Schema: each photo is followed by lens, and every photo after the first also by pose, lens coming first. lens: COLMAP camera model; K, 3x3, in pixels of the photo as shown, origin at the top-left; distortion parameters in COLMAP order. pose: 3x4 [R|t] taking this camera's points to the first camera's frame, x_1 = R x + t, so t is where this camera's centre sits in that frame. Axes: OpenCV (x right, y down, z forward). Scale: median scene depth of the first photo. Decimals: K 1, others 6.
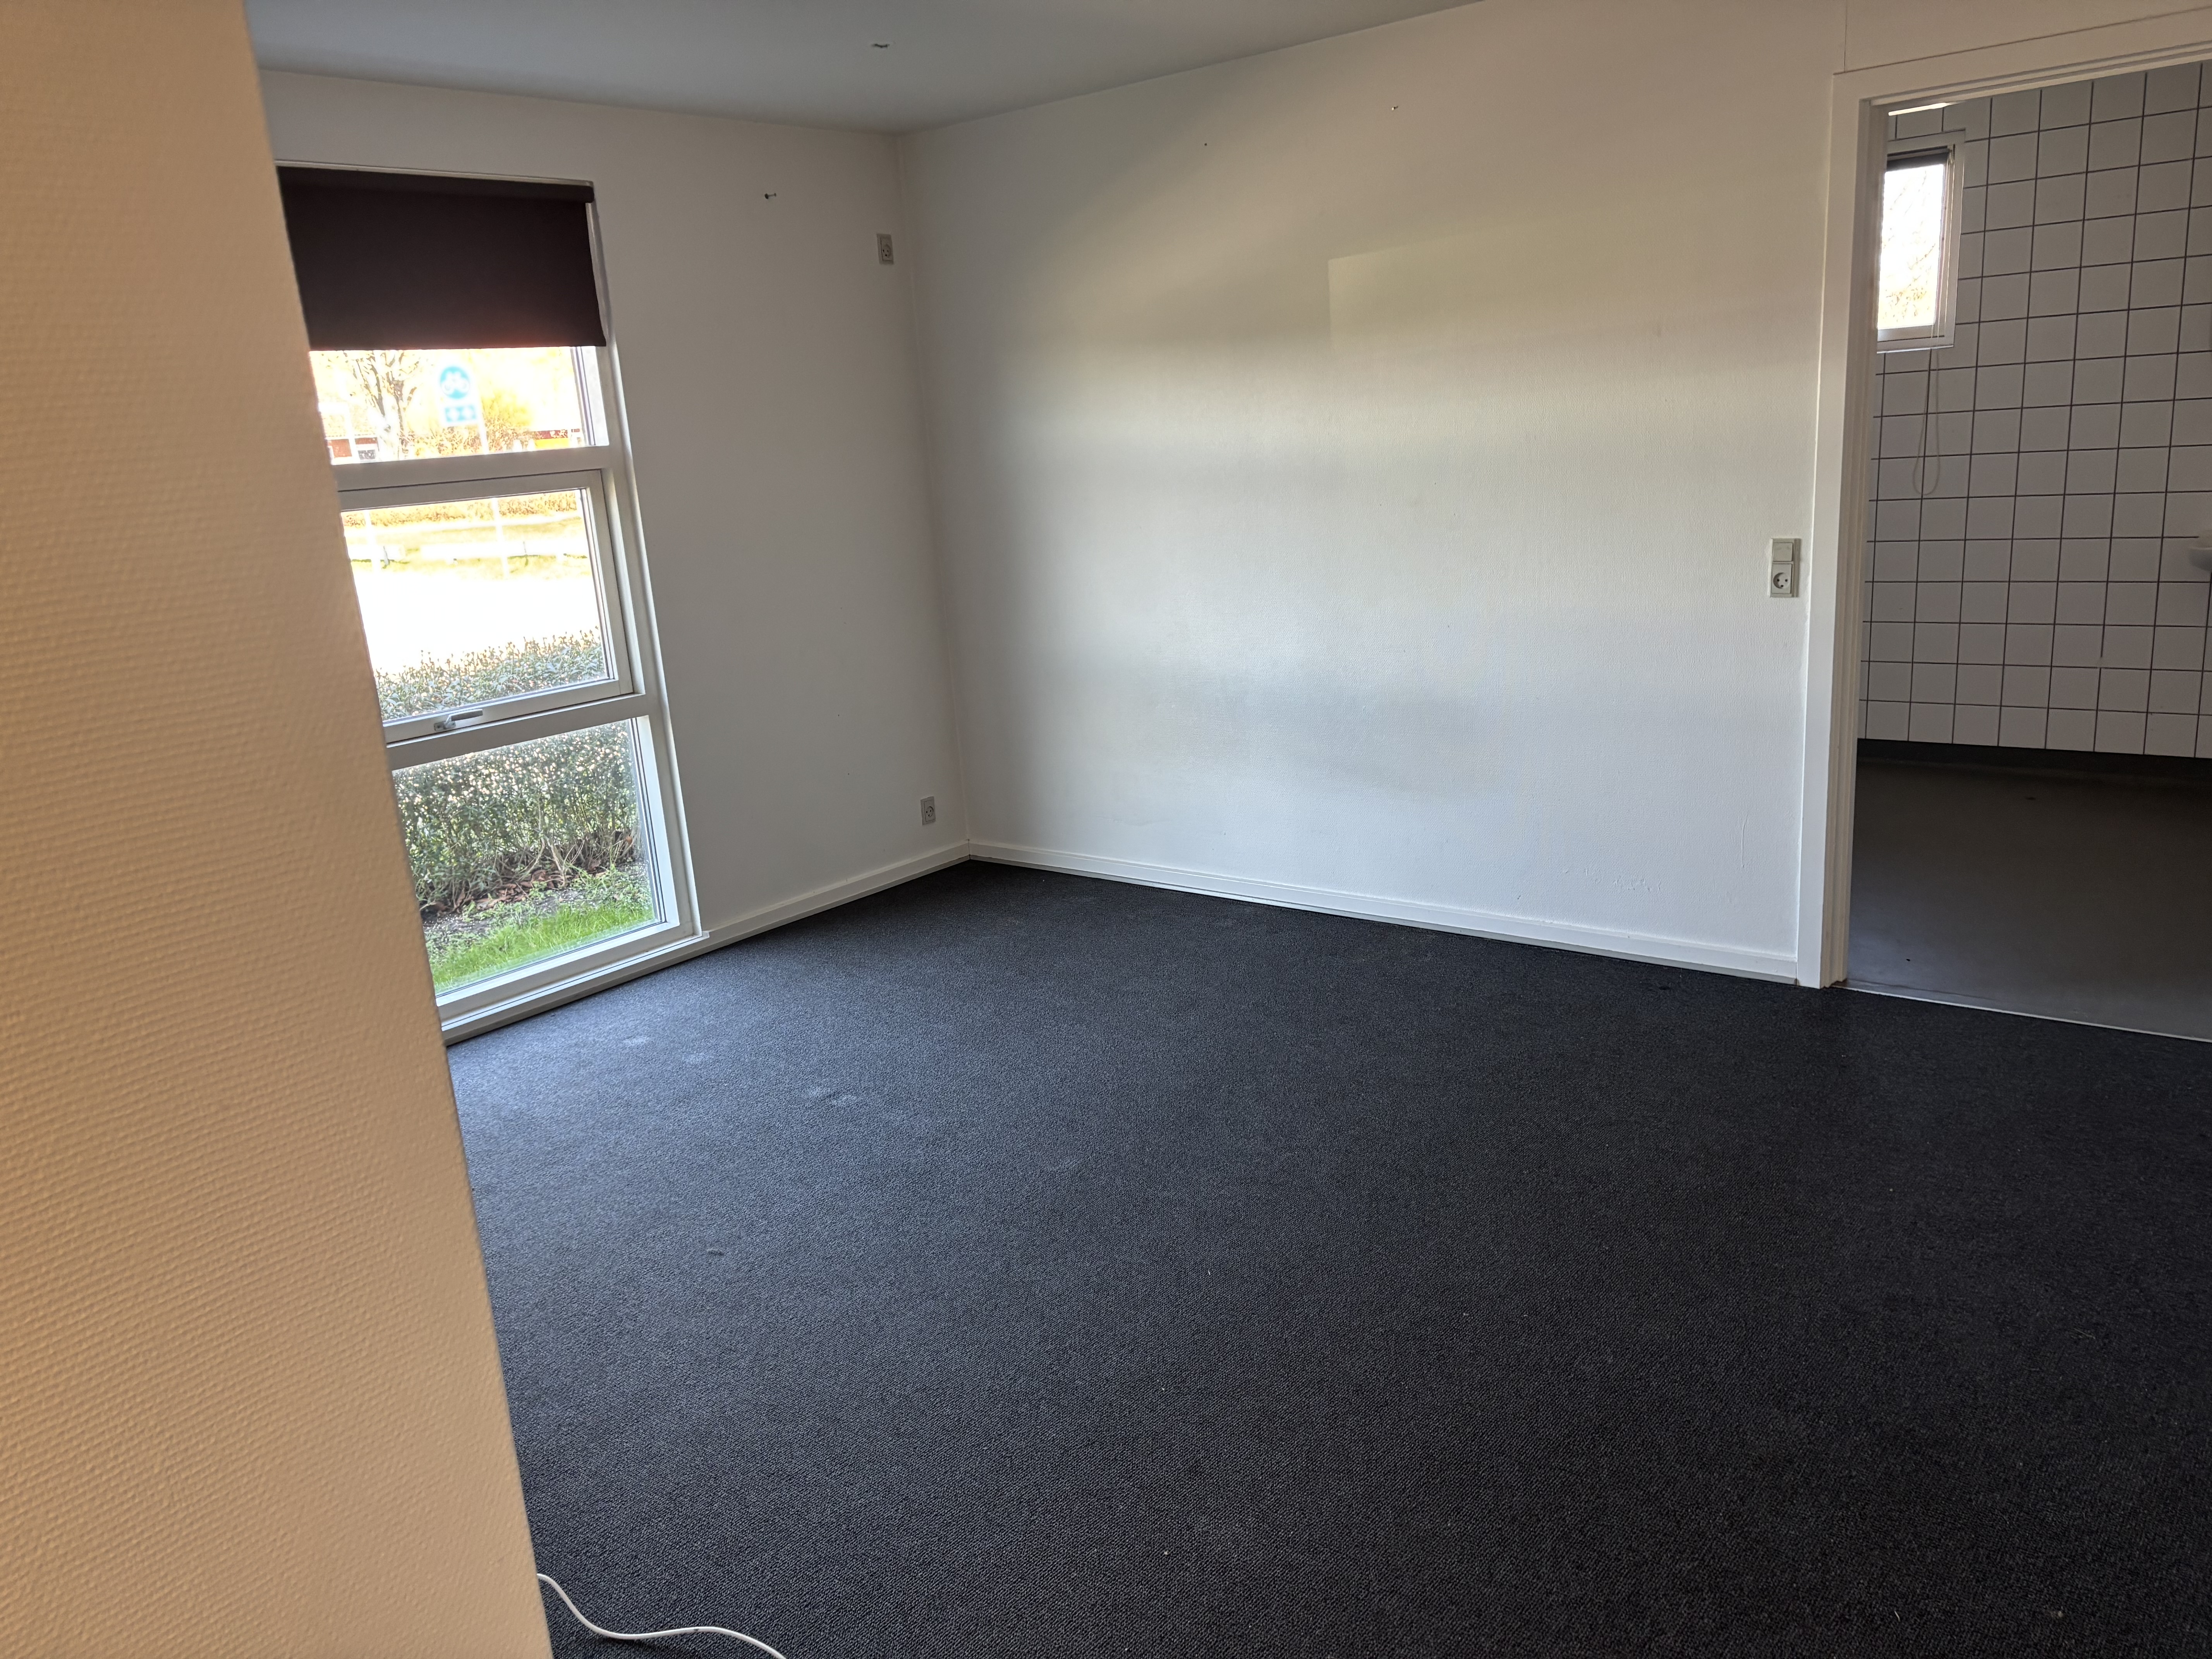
lens RADIAL K [[1654.2, 0, 1101.2], [0, 1654.2, 844.9], [0, 0, 1]] dist [0.000050, -0.005491]
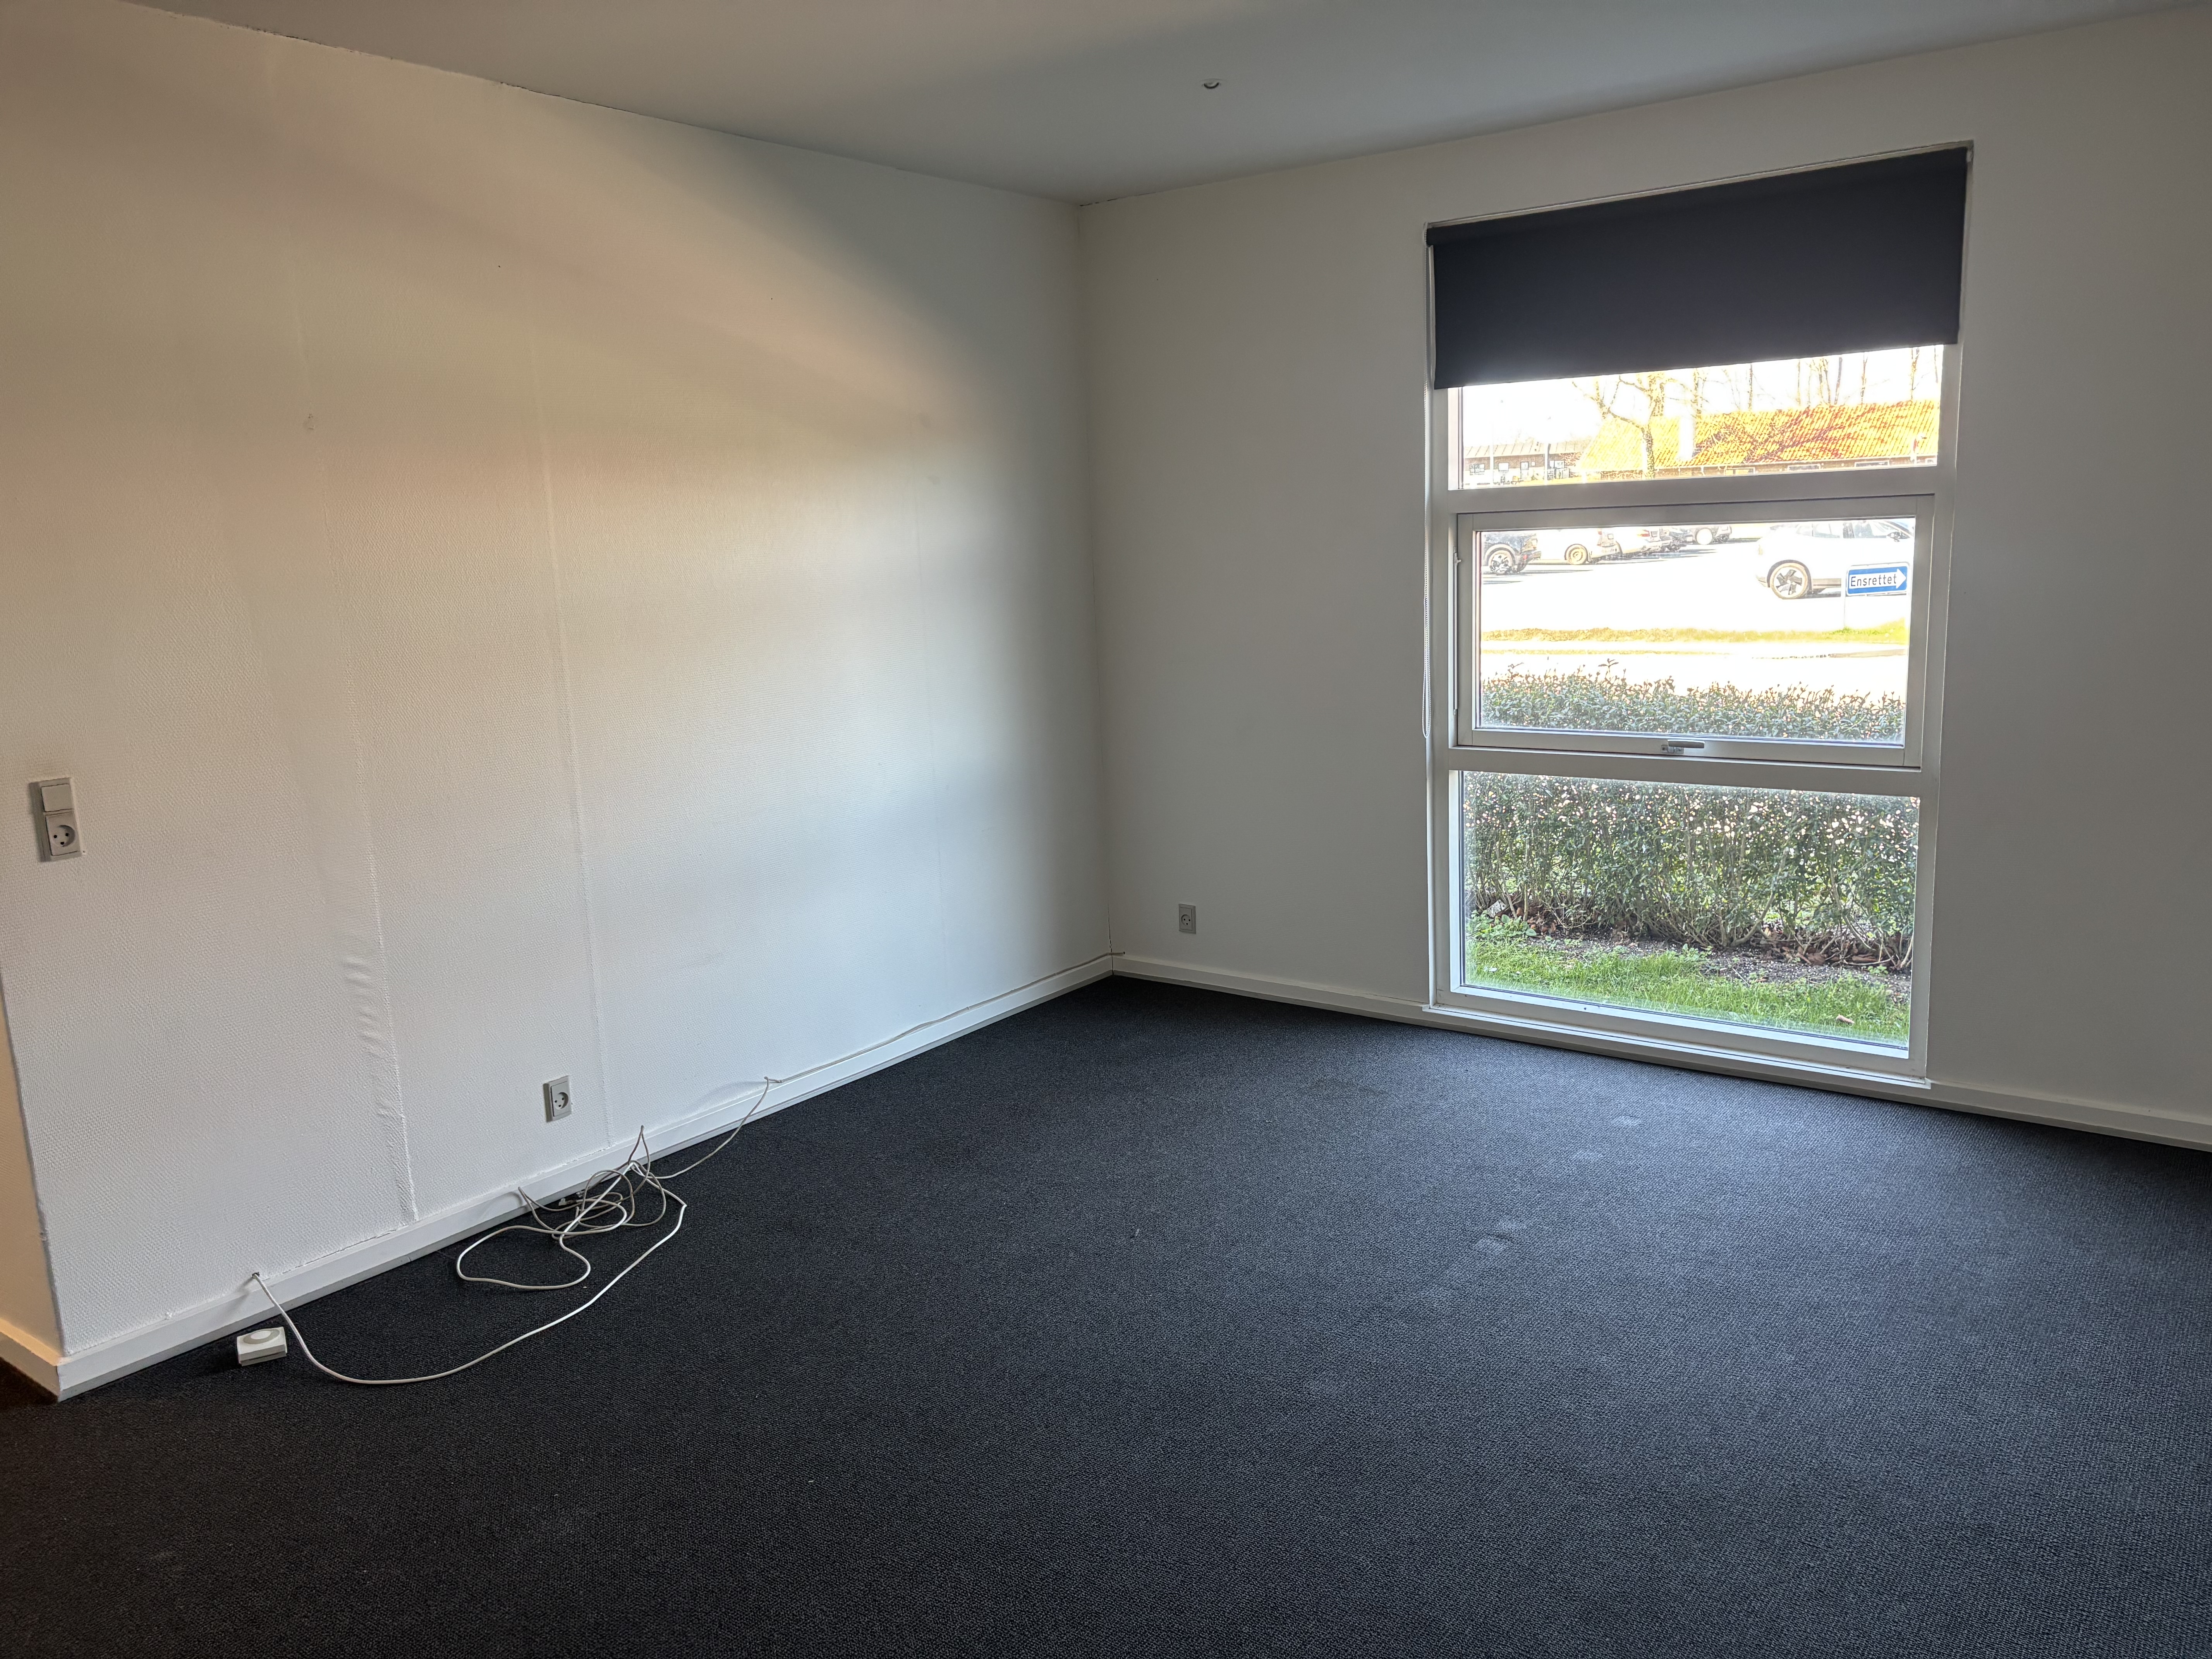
lens RADIAL K [[1654.2, 0, 1100.6], [0, 1654.2, 816.6], [0, 0, 1]] dist [0.000050, -0.005491]
pose [[0.043906, 0.247939, -0.967780, 0.519450], [-0.210675, 0.949228, 0.233629, -0.183743], [0.976570, 0.193630, 0.093911, 0.563883]]
